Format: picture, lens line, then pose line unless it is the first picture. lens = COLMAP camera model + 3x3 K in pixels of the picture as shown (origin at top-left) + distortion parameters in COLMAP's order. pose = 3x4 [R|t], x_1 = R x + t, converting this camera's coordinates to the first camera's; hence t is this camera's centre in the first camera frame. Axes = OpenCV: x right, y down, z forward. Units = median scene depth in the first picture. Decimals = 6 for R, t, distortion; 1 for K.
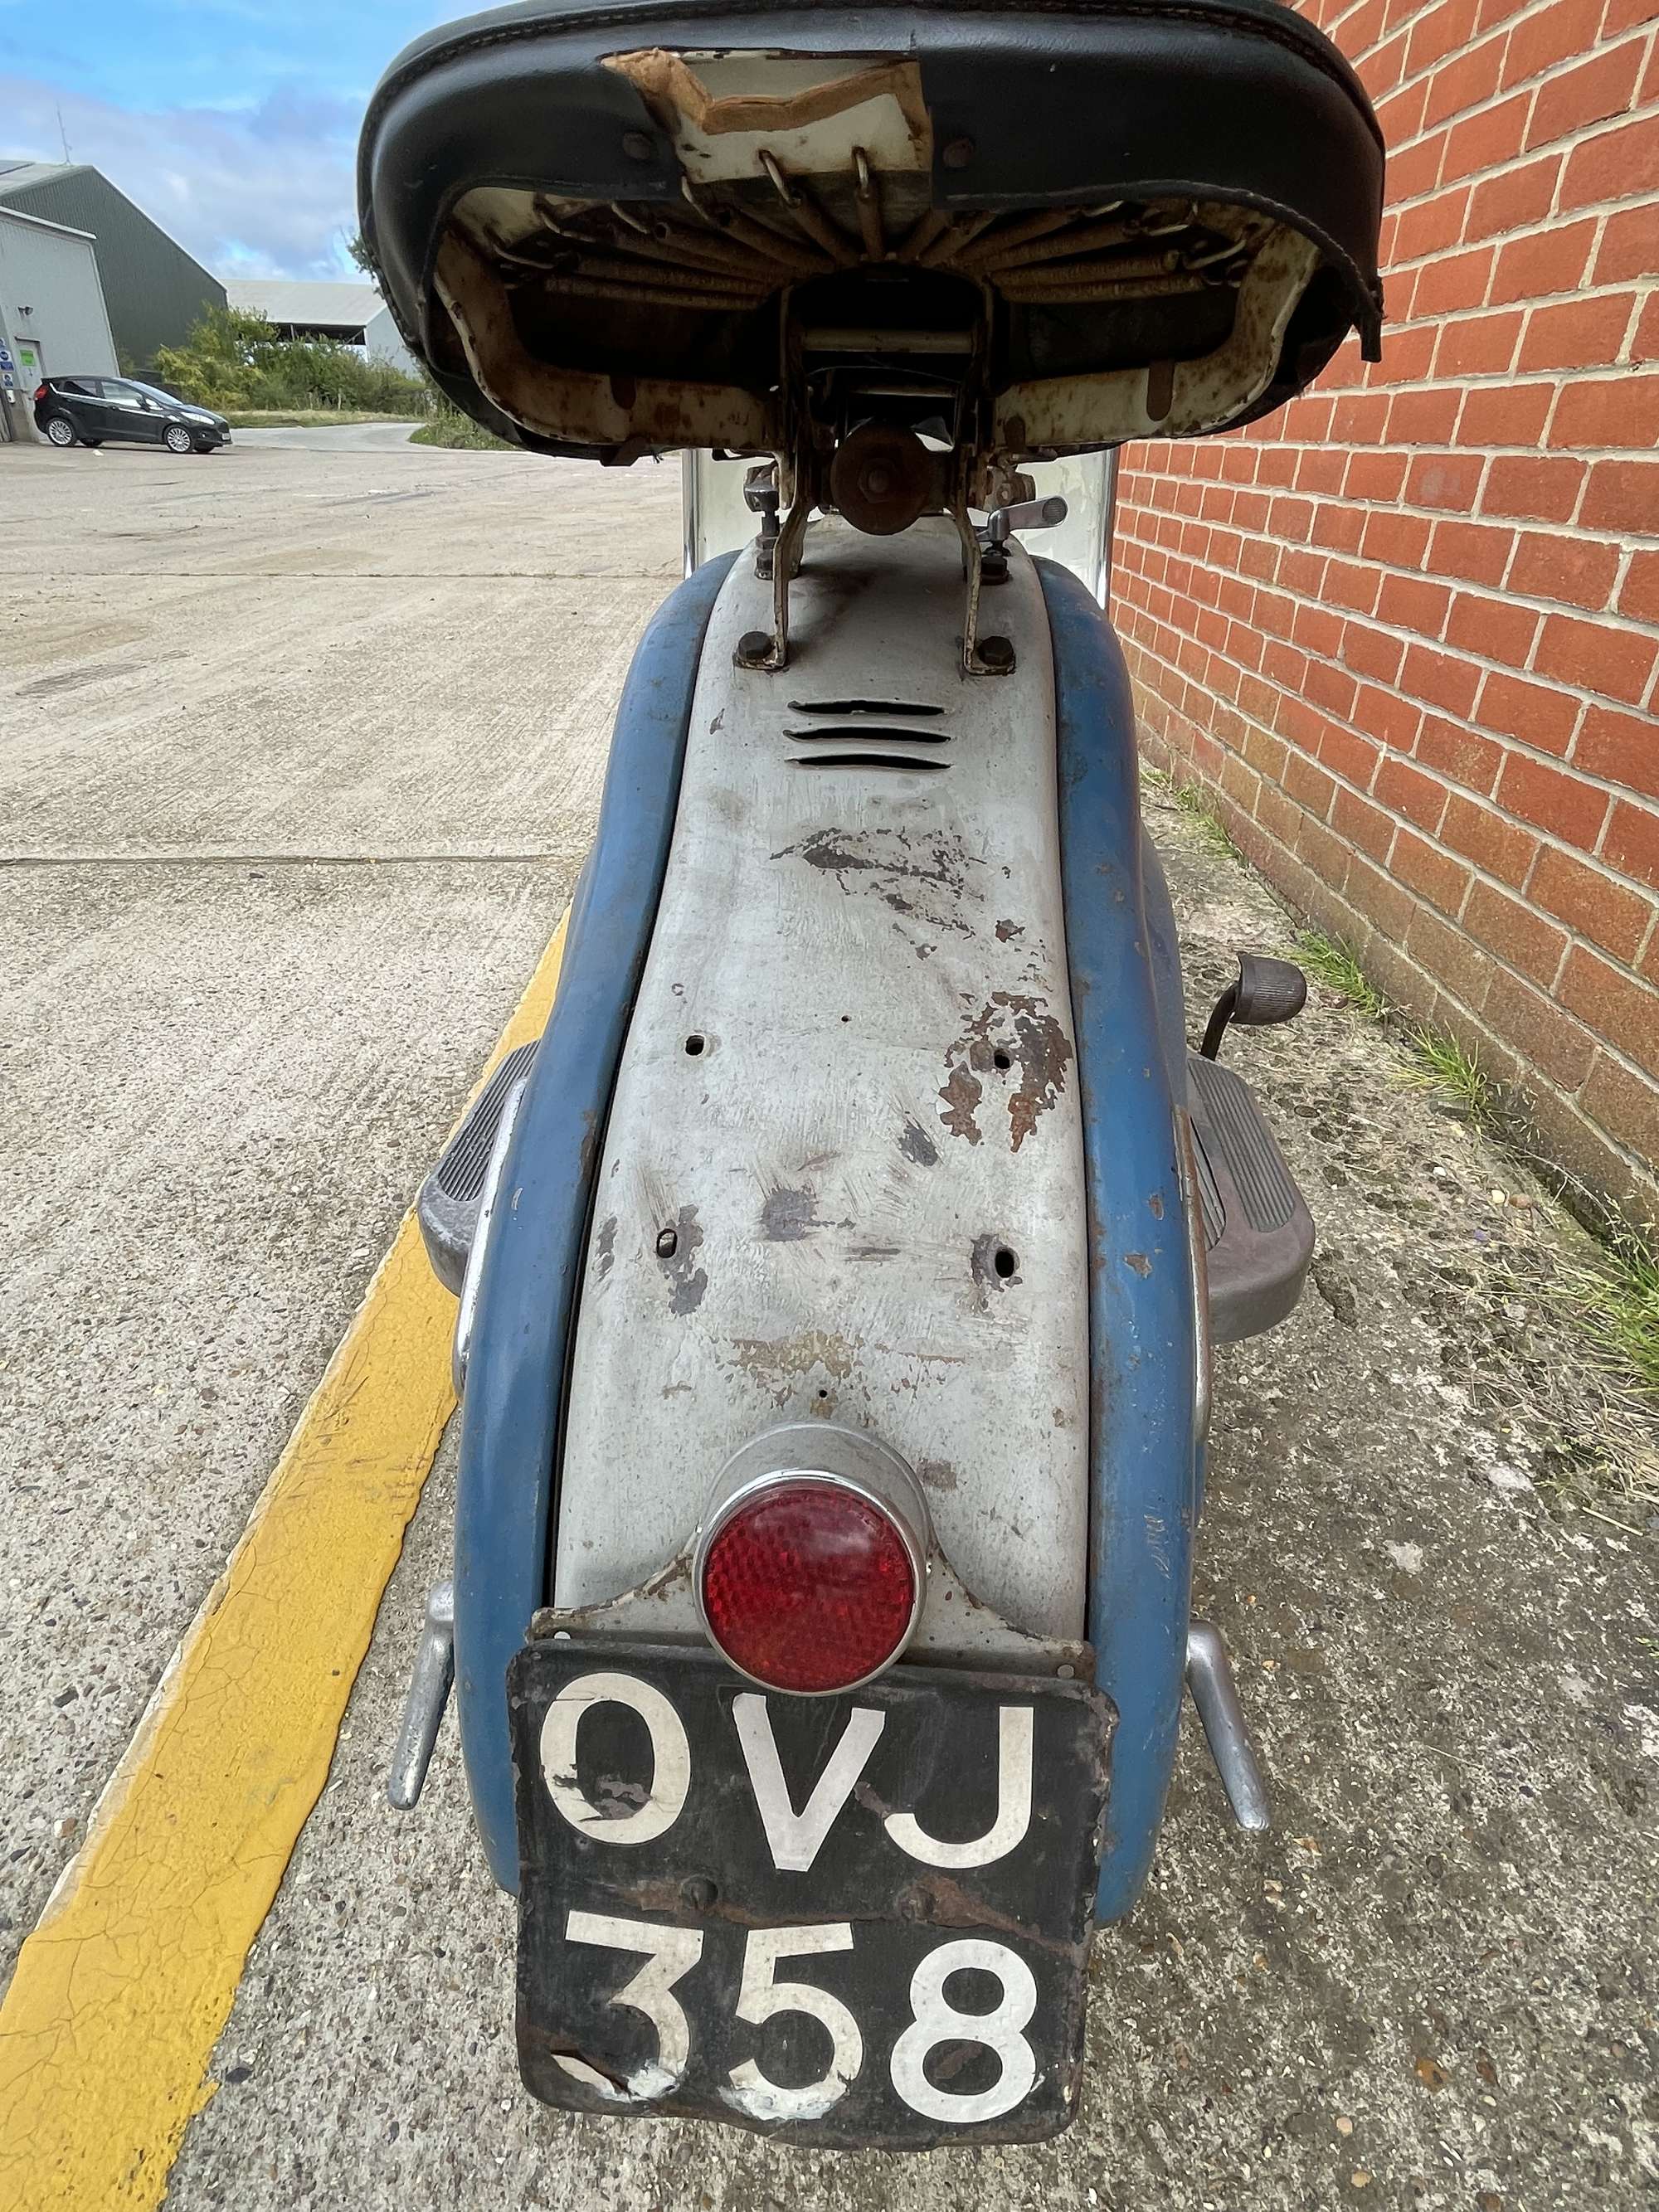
lens RADIAL K [[1246.3, 0, 832.5], [0, 1246.3, 1109.0], [0, 0, 1]] dist [-0.012268, 0.008354]
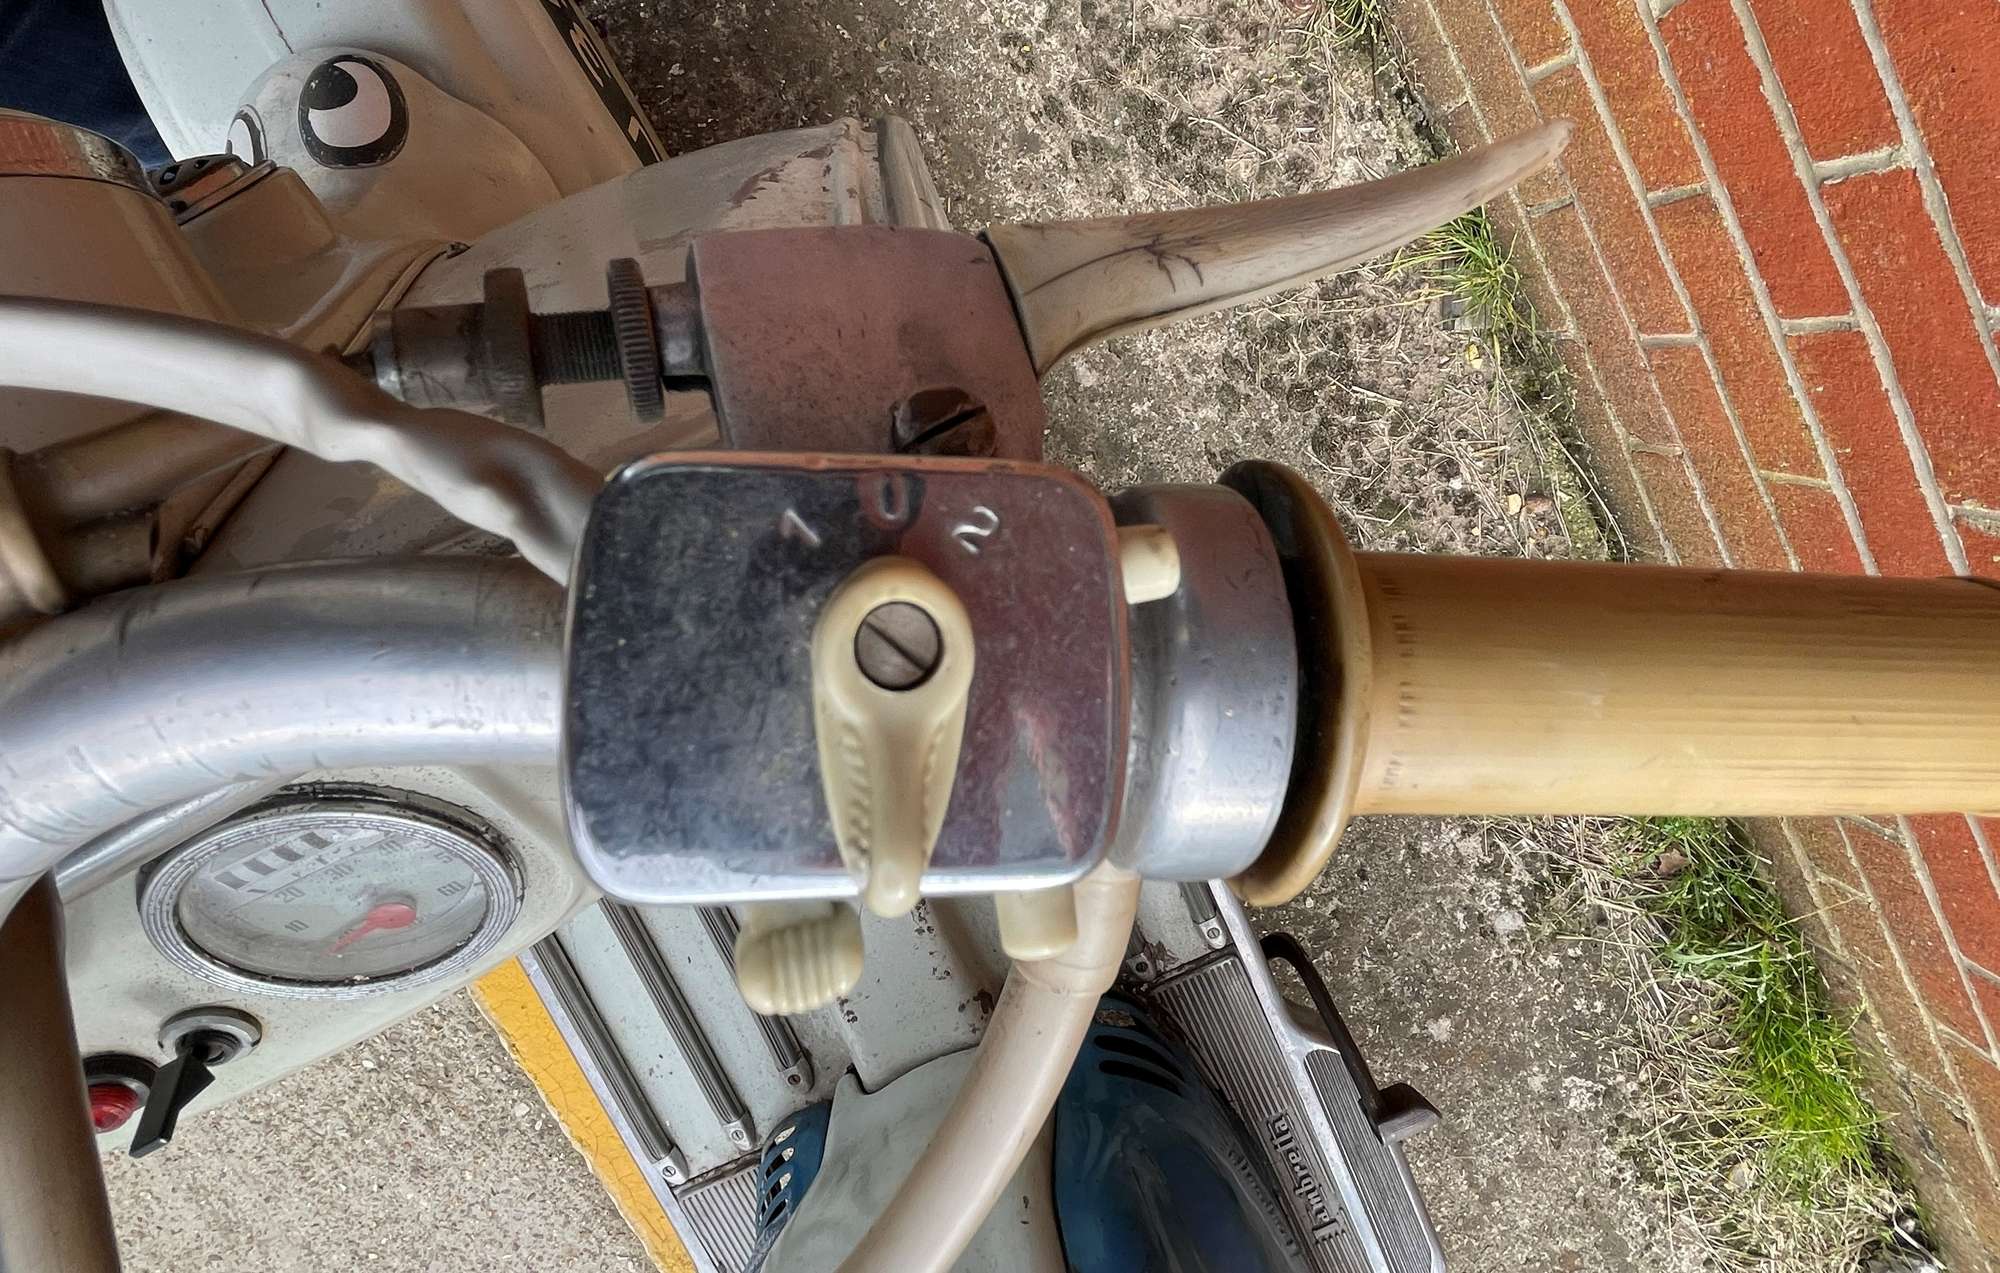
lens RADIAL K [[1133.0, 0, 985.6], [0, 1133.0, 518.5], [0, 0, 1]] dist [-0.007300, -0.004497]
pose [[0.885028, -0.462757, -0.050807, 0.281877], [0.200925, 0.281245, 0.938366, -0.963602], [-0.419946, -0.840688, 0.341889, 1.069544]]
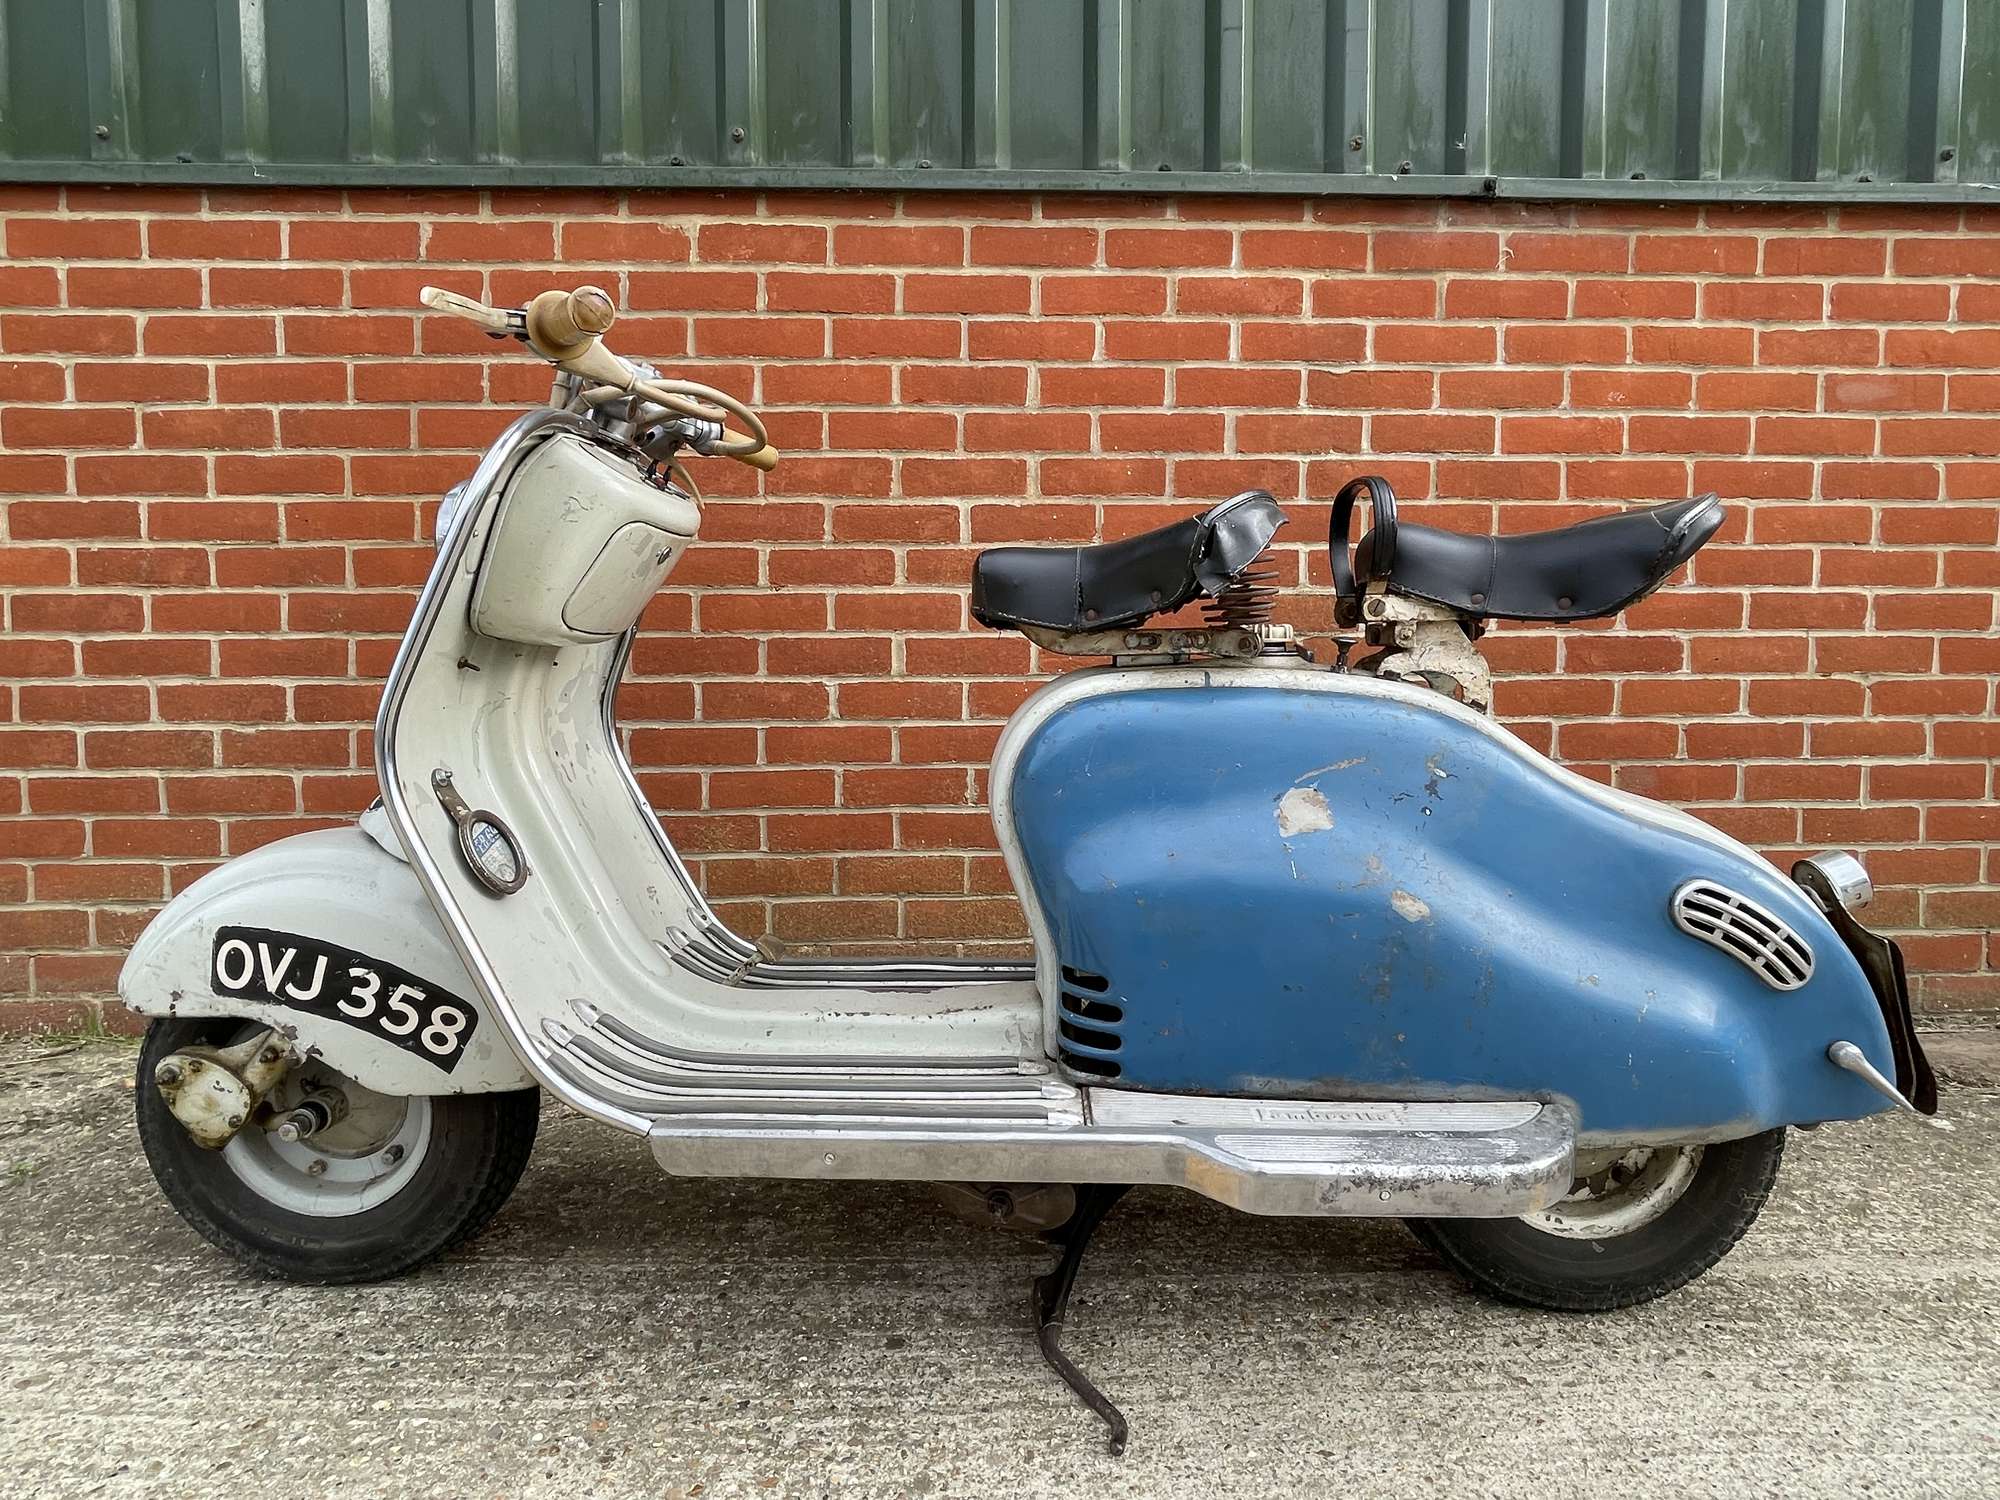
lens RADIAL K [[1126.8, 0, 1002.7], [0, 1126.8, 748.2], [0, 0, 1]] dist [-0.012268, 0.008354]
pose [[-0.024605, -0.100597, 0.994623, -1.034262], [0.478808, 0.872199, 0.100059, -0.485507], [-0.877575, 0.478695, 0.026706, 0.927086]]
